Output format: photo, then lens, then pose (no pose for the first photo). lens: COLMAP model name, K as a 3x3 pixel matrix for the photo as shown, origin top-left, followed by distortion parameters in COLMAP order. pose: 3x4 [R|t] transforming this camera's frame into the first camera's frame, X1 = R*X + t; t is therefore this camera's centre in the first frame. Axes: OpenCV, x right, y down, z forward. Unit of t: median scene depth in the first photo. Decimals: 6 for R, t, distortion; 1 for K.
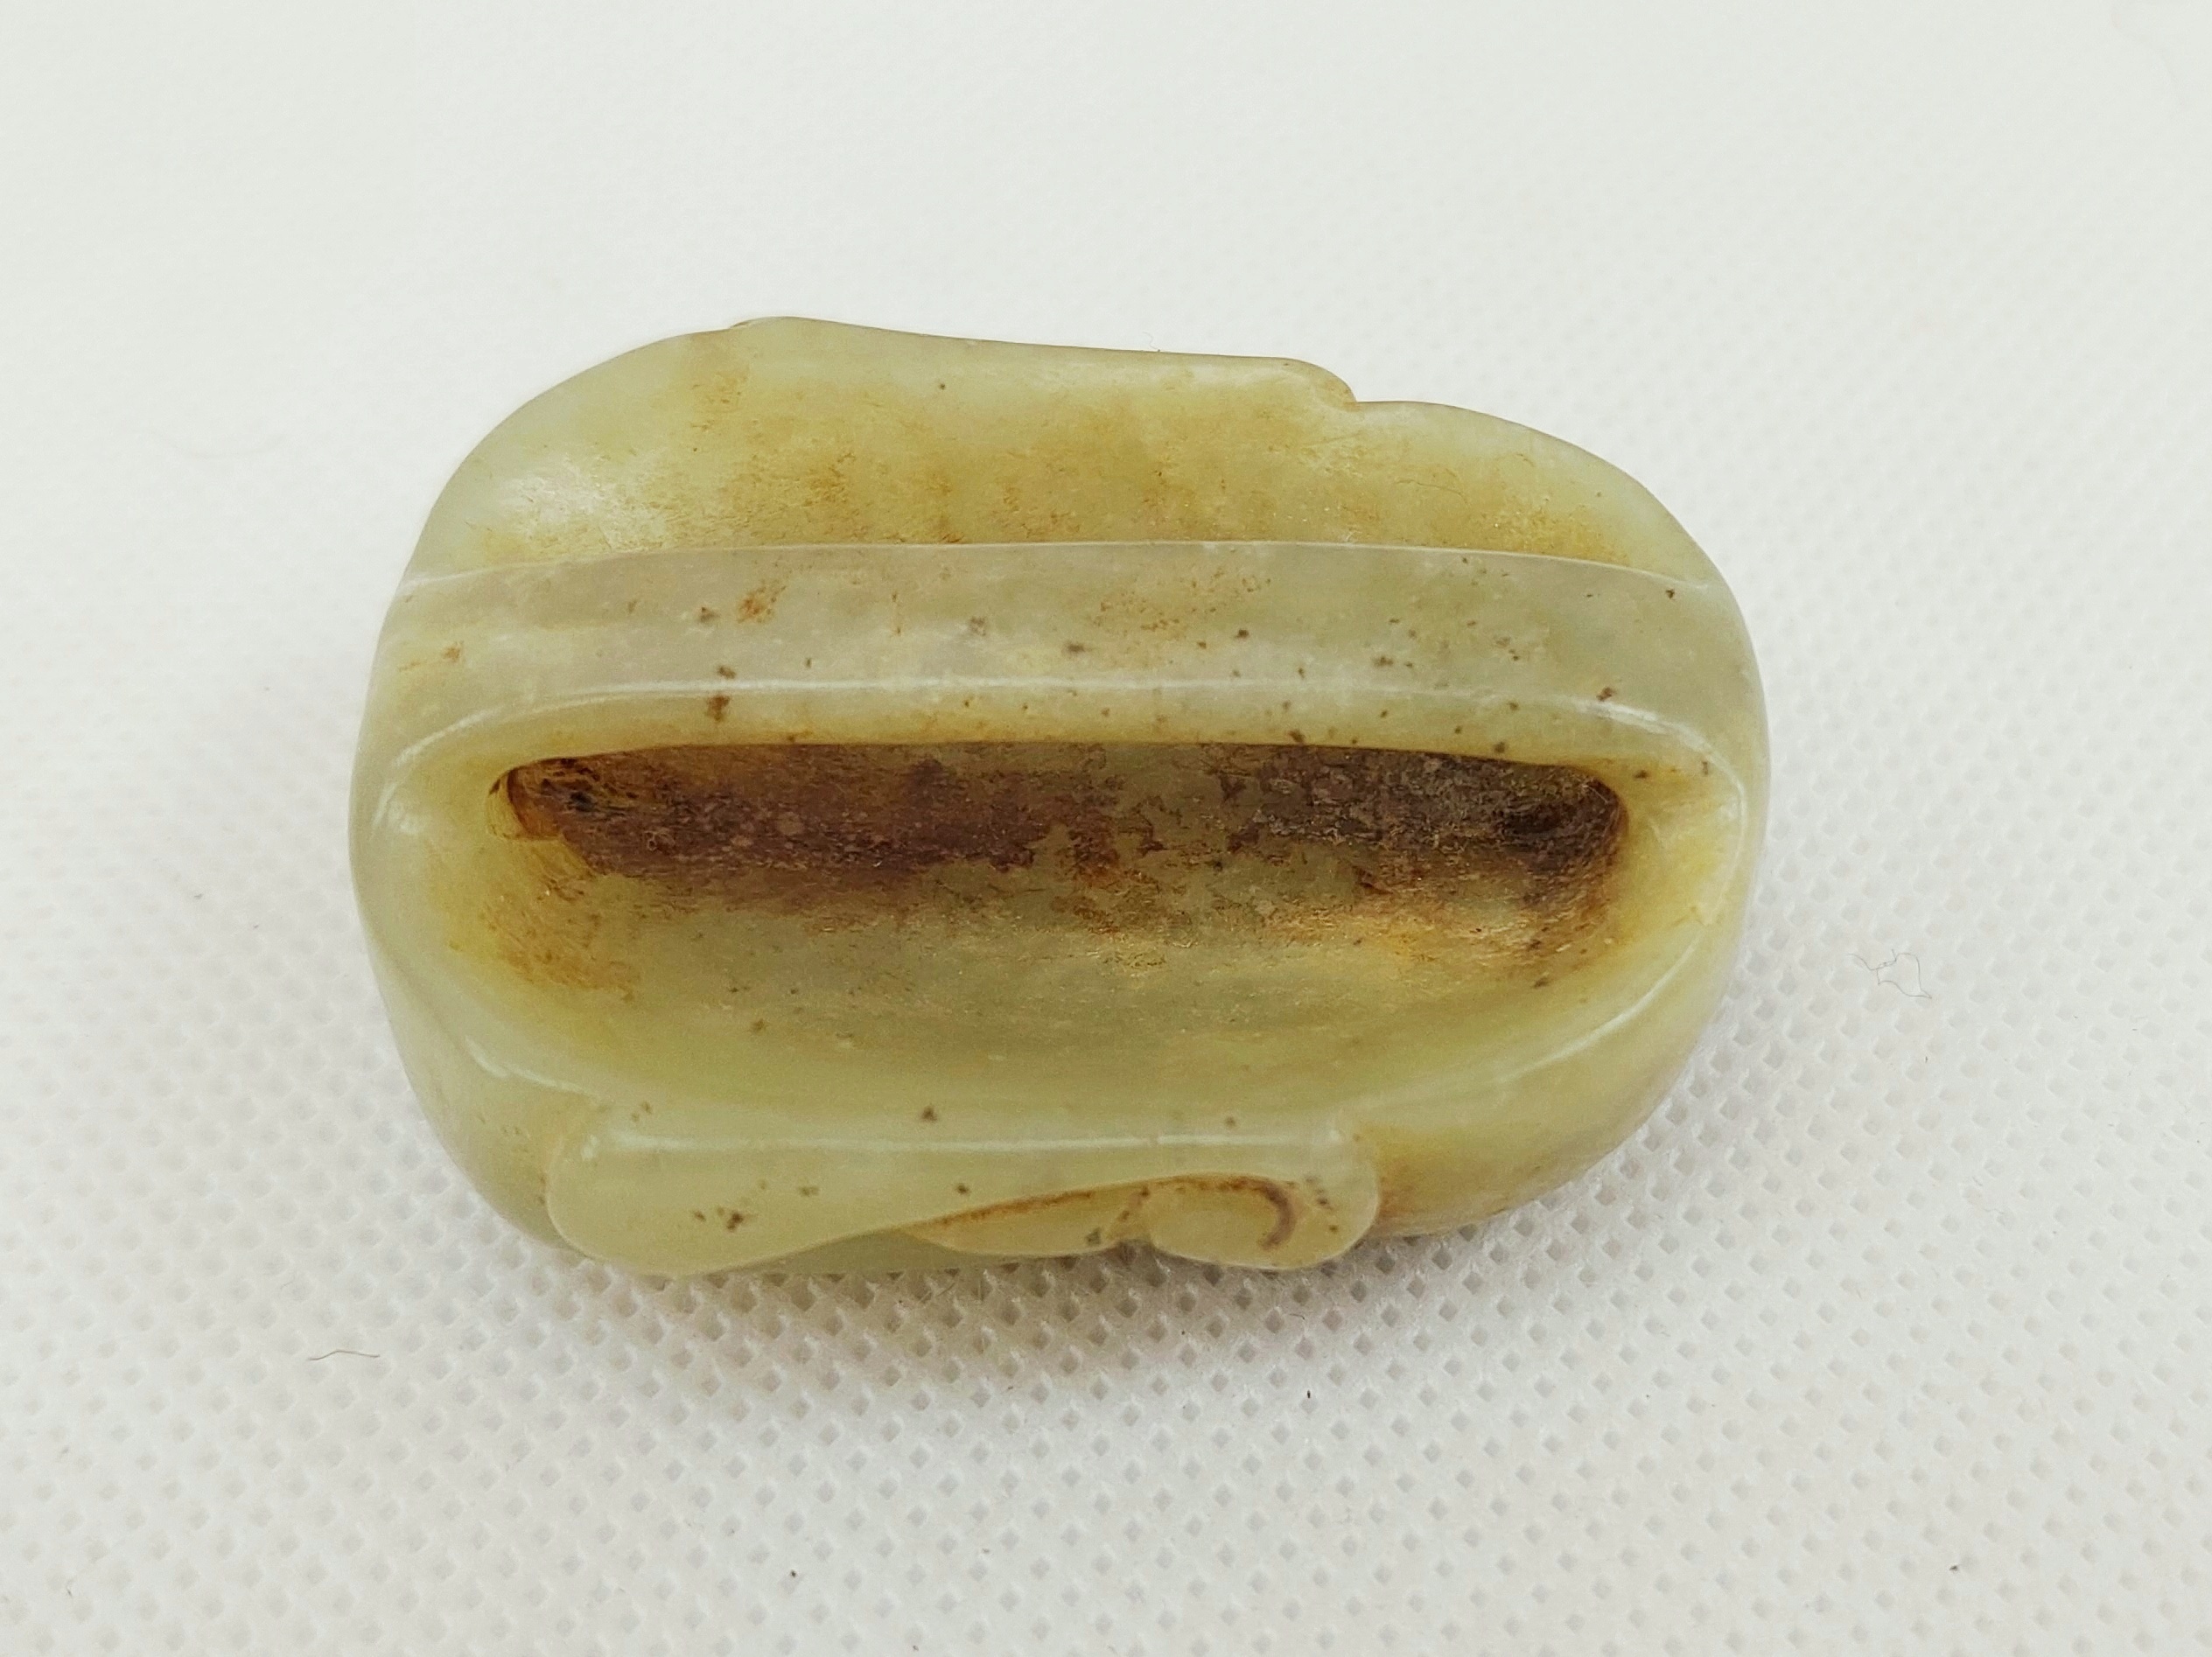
lens RADIAL K [[1590.9, 0, 1122.9], [0, 1590.9, 812.6], [0, 0, 1]] dist [0.001009, -0.000139]
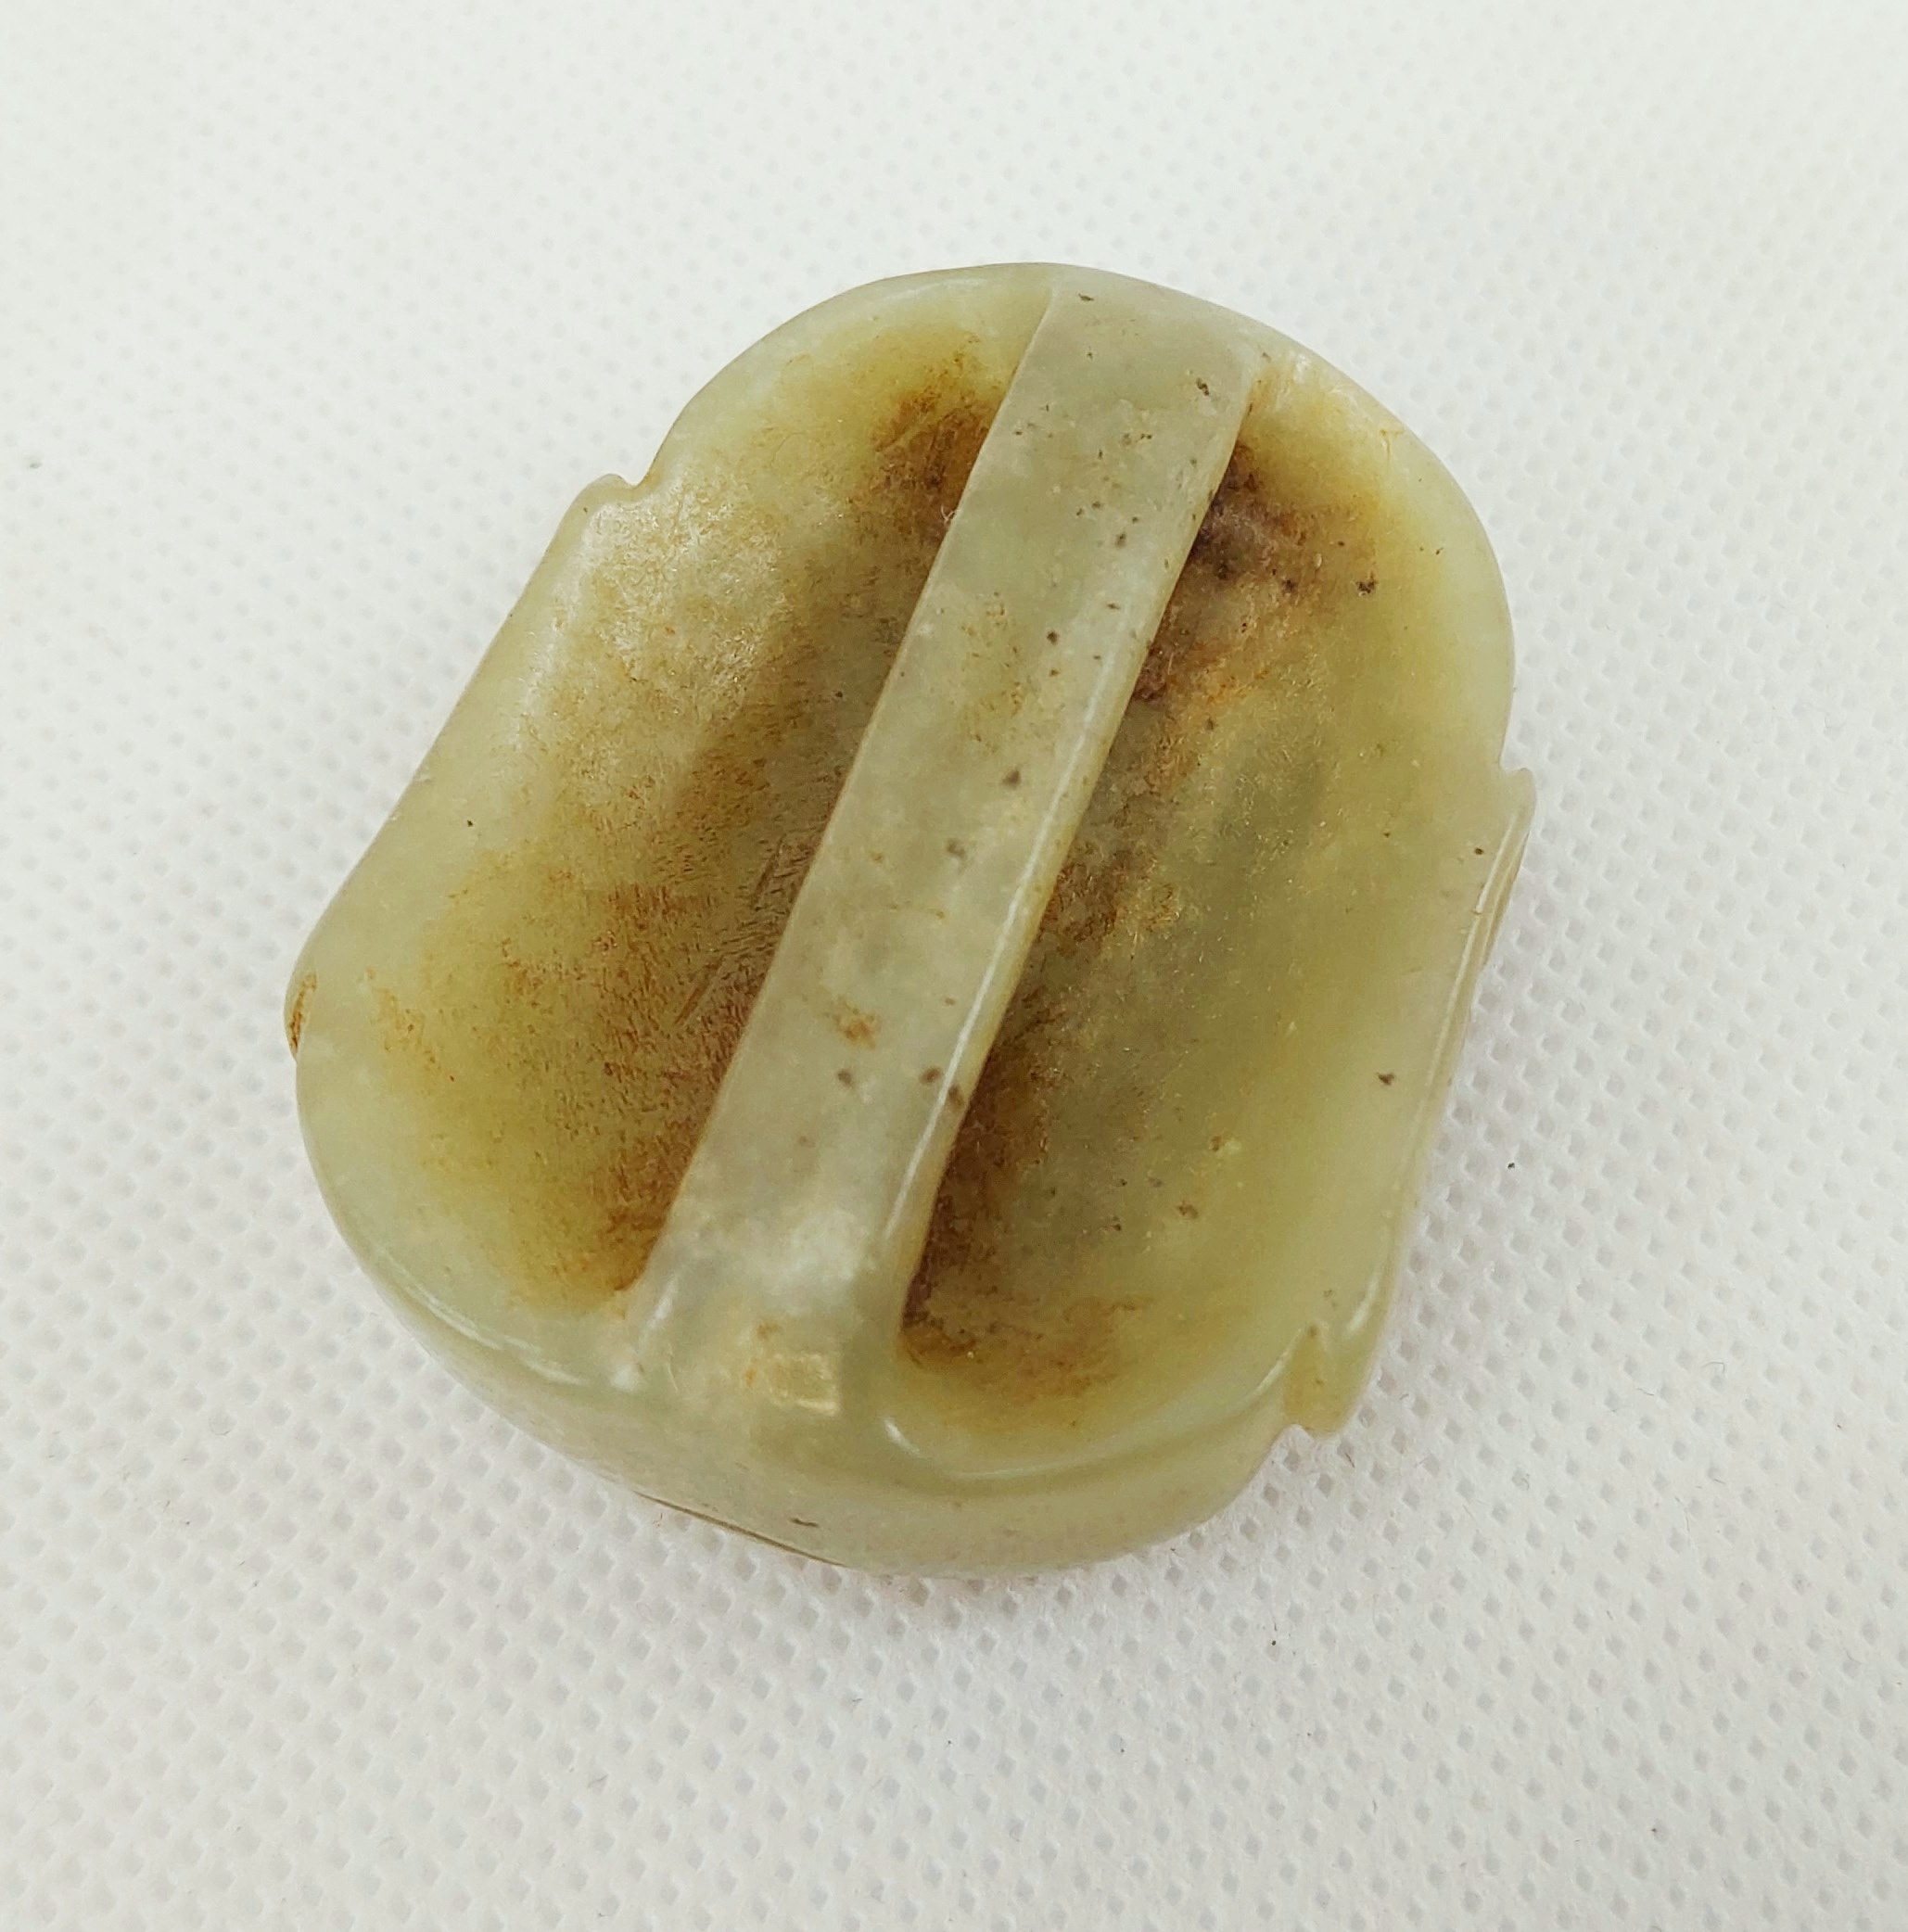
lens RADIAL K [[1584.5, 0, 959.3], [0, 1584.5, 986.5], [0, 0, 1]] dist [0.054612, -0.000271]
pose [[0.436393, -0.885264, 0.160840, -0.303013], [0.843572, 0.464731, 0.269093, -0.317737], [-0.312966, 0.018250, 0.949589, 0.031110]]
